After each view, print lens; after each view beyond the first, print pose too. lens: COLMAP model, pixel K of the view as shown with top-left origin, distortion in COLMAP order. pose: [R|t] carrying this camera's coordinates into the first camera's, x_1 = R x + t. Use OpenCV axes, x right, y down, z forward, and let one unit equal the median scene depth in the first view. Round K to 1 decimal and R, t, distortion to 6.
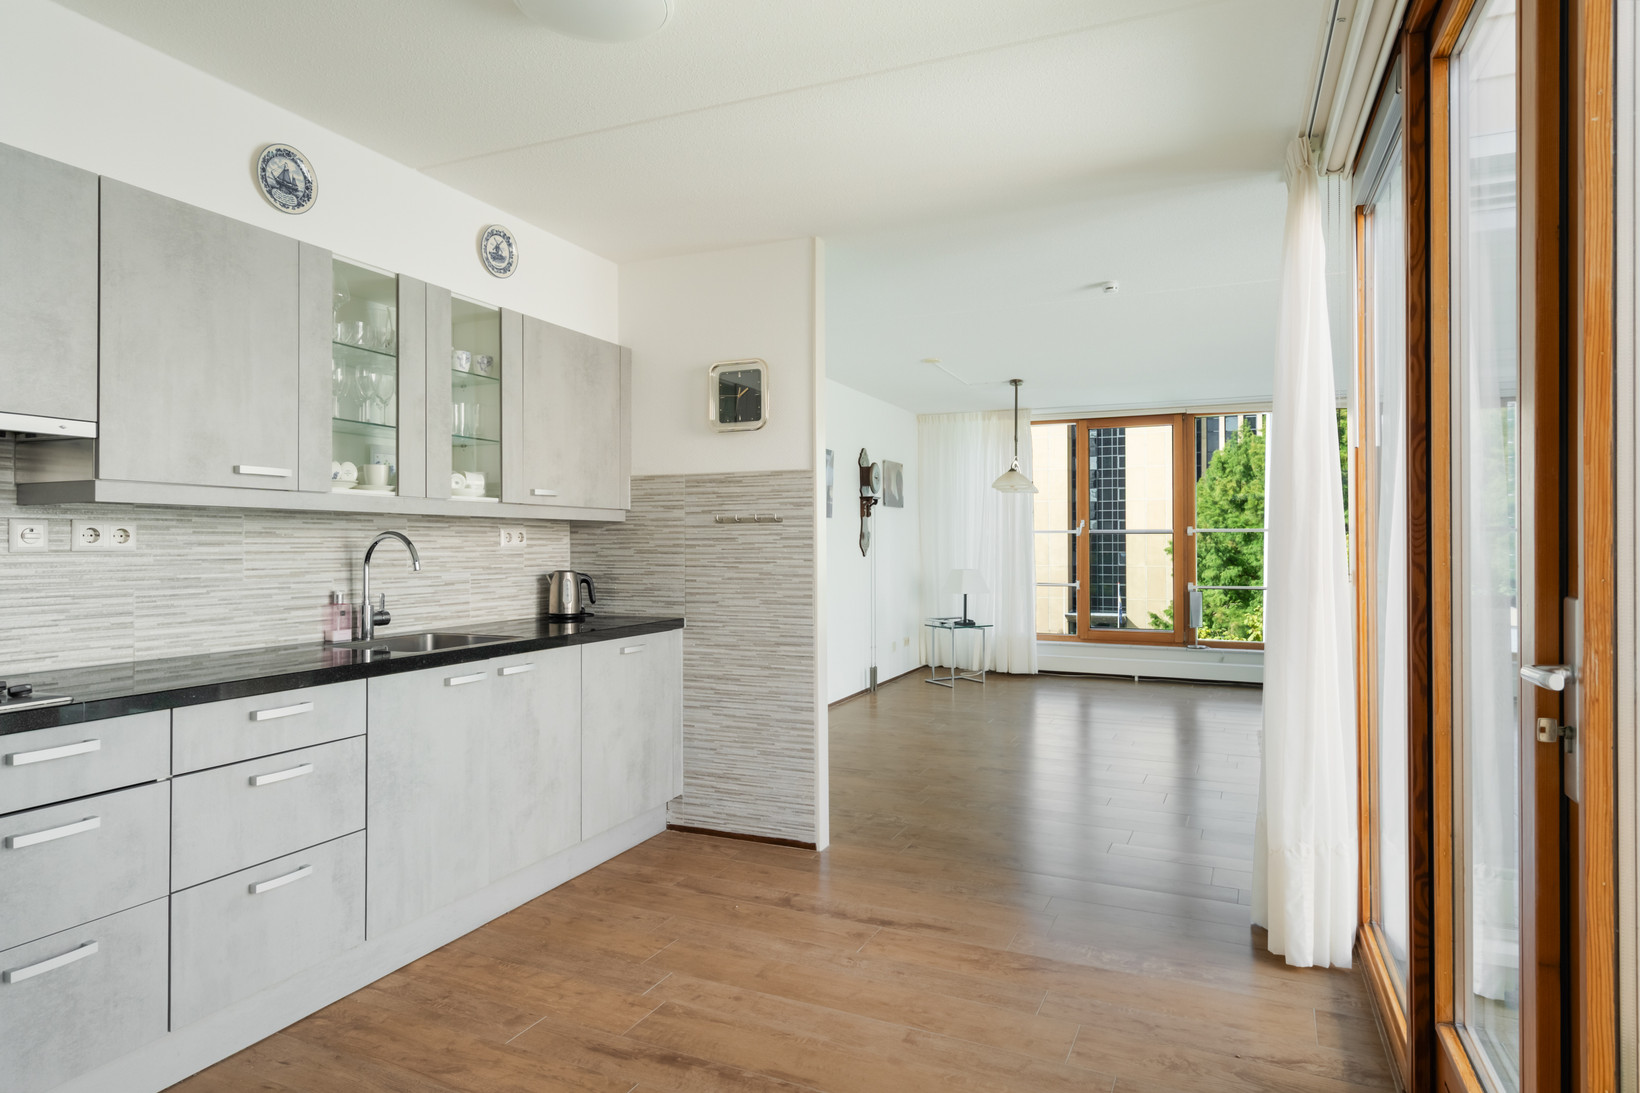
lens RADIAL K [[945.0, 0, 820.2], [0, 945.0, 542.0], [0, 0, 1]] dist [-0.000238, 0.000365]
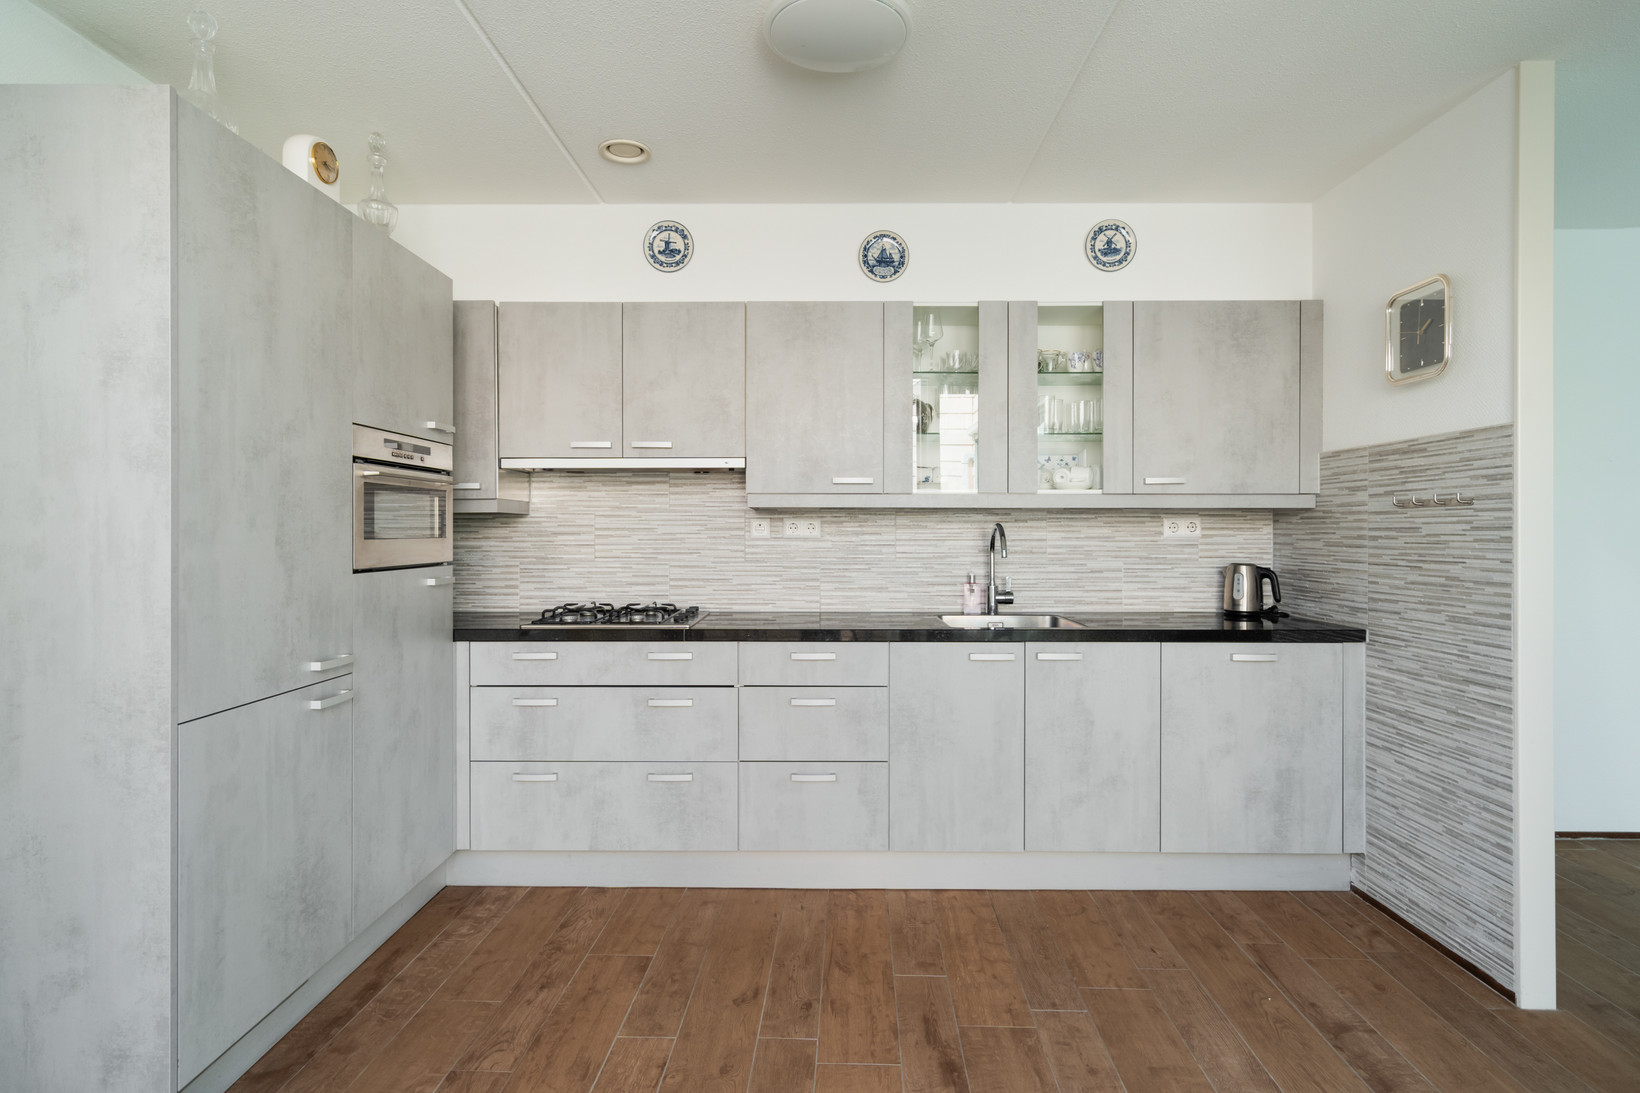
lens RADIAL K [[856.9, 0, 818.4], [0, 856.9, 539.1], [0, 0, 1]] dist [-0.002186, 0.001856]
pose [[0.375634, 0.011527, -0.926696, 0.395276], [0.000648, 0.999919, 0.012700, -0.004699], [0.926768, -0.005372, 0.375597, 0.361220]]
